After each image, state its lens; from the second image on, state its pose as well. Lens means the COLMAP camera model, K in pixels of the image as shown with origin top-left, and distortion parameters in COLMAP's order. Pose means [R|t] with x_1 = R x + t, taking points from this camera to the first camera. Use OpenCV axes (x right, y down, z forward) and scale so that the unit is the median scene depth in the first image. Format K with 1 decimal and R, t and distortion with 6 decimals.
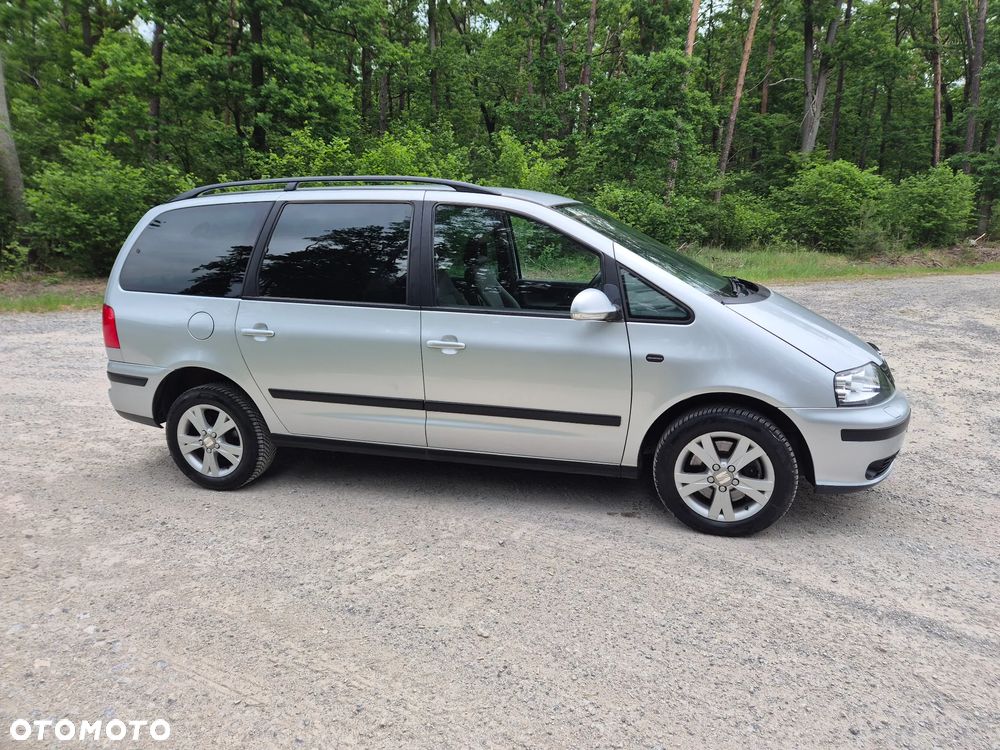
lens RADIAL K [[668.7, 0, 512.2], [0, 668.7, 373.5], [0, 0, 1]] dist [0.081980, -0.075246]
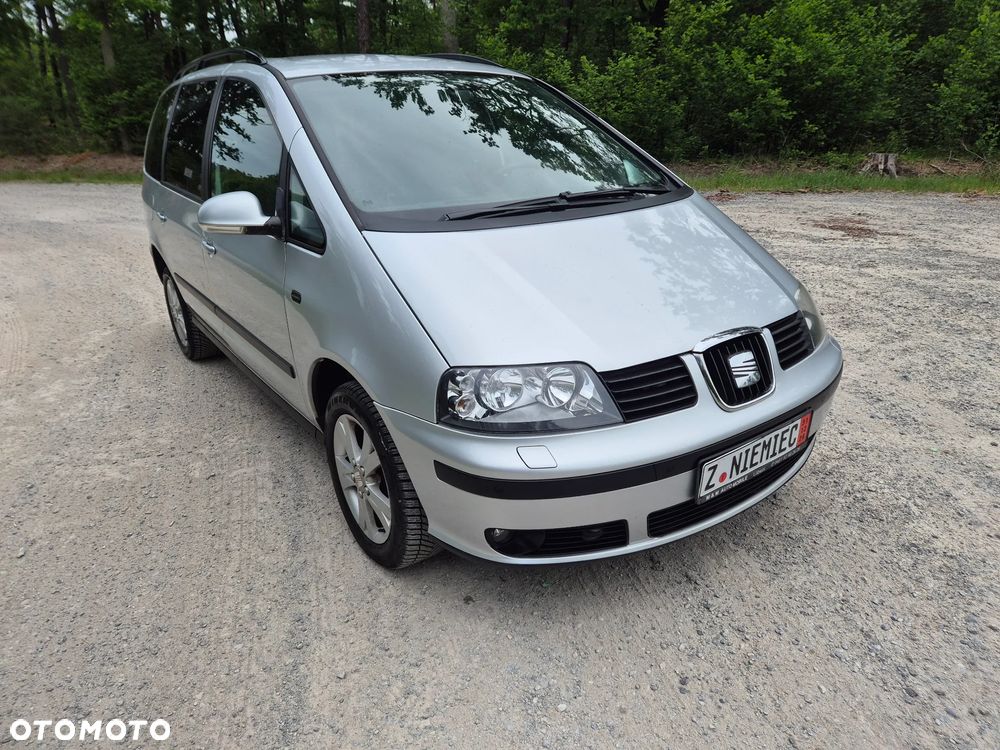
lens RADIAL K [[668.7, 0, 512.2], [0, 668.7, 373.5], [0, 0, 1]] dist [0.081980, -0.075246]
pose [[0.787860, 0.212817, -0.577915, 0.835376], [-0.118209, 0.973204, 0.197230, -0.113960], [0.604403, -0.087075, 0.791906, 0.555118]]
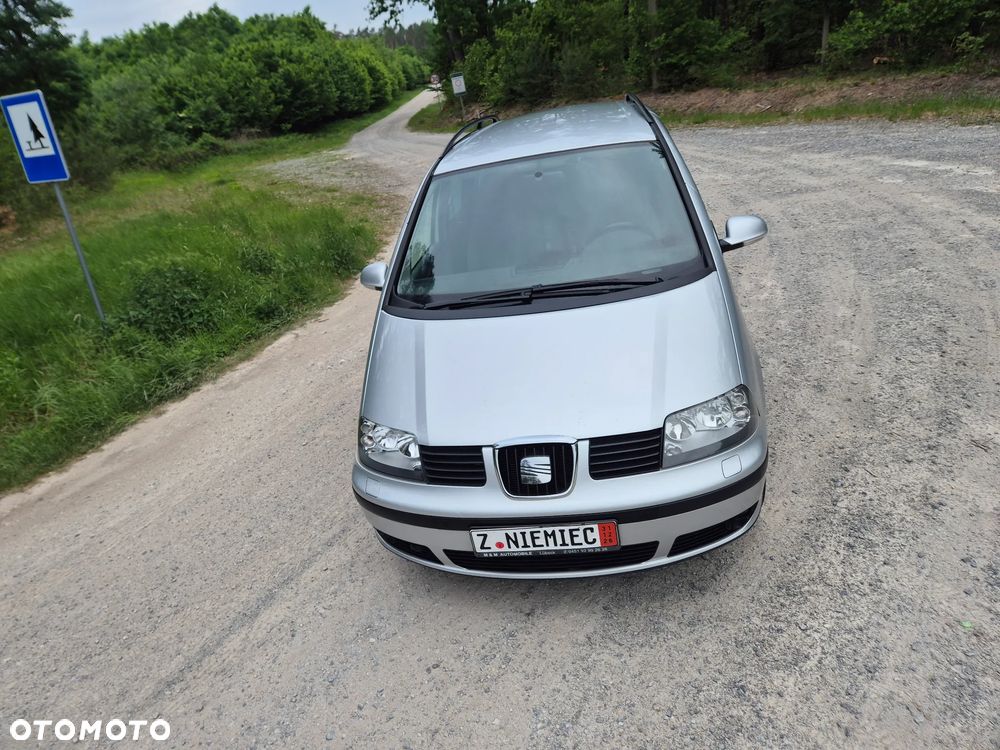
lens RADIAL K [[672.3, 0, 493.5], [0, 672.3, 368.9], [0, 0, 1]] dist [0.082943, -0.078293]
pose [[0.127605, 0.388497, -0.912572, 1.295144], [-0.060511, 0.921429, 0.383806, -0.419344], [0.989977, 0.006245, 0.141087, 1.019298]]
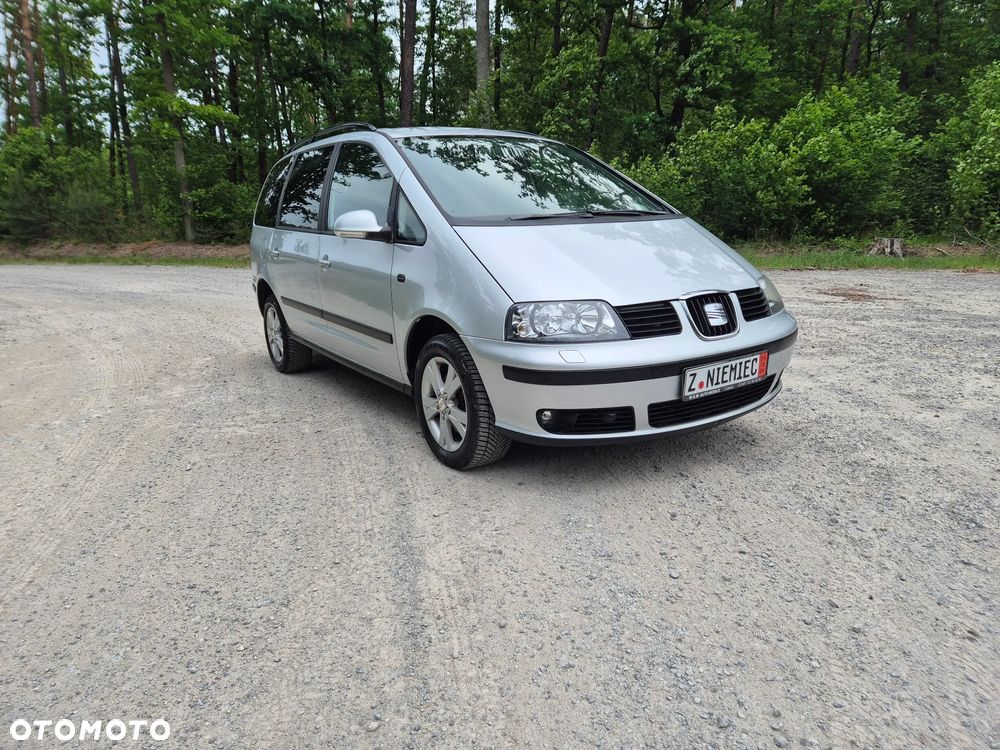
lens RADIAL K [[668.4, 0, 507.1], [0, 668.4, 374.8], [0, 0, 1]] dist [0.084603, -0.079714]
pose [[0.759880, 0.142360, -0.634284, 1.013149], [-0.124671, 0.989529, 0.072734, 0.028471], [0.637997, 0.023808, 0.769671, 0.311101]]
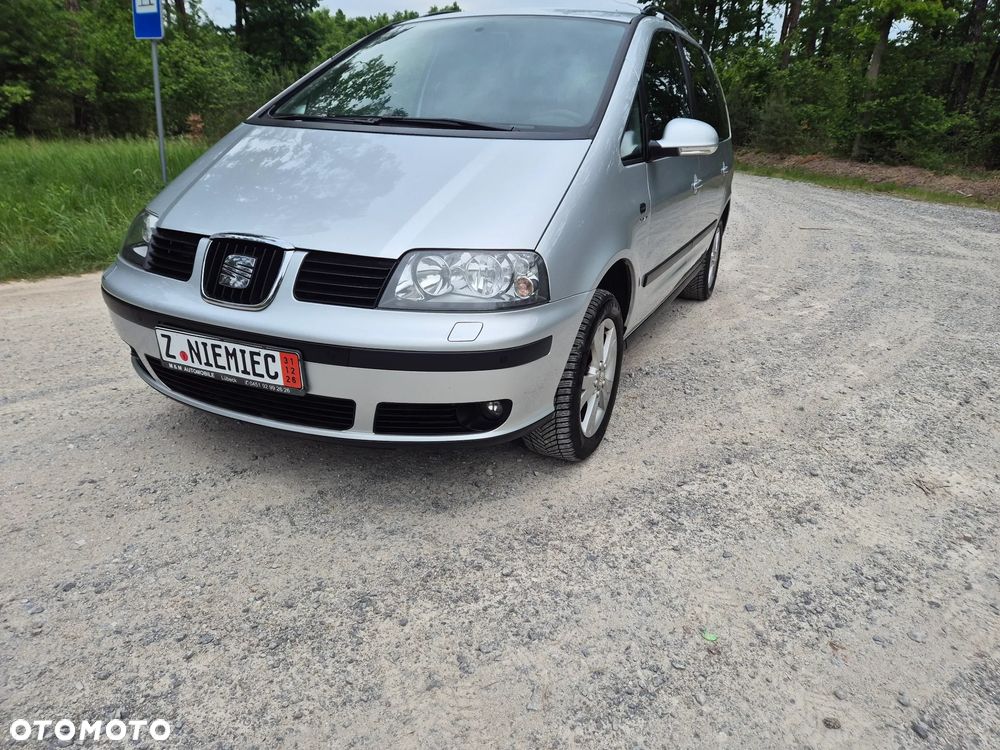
lens RADIAL K [[668.7, 0, 512.2], [0, 668.7, 373.5], [0, 0, 1]] dist [0.081980, -0.075246]
pose [[-0.149947, 0.348430, -0.925263, 1.211423], [-0.254516, 0.890701, 0.376661, -0.234246], [0.955373, 0.291974, -0.044877, 1.471502]]
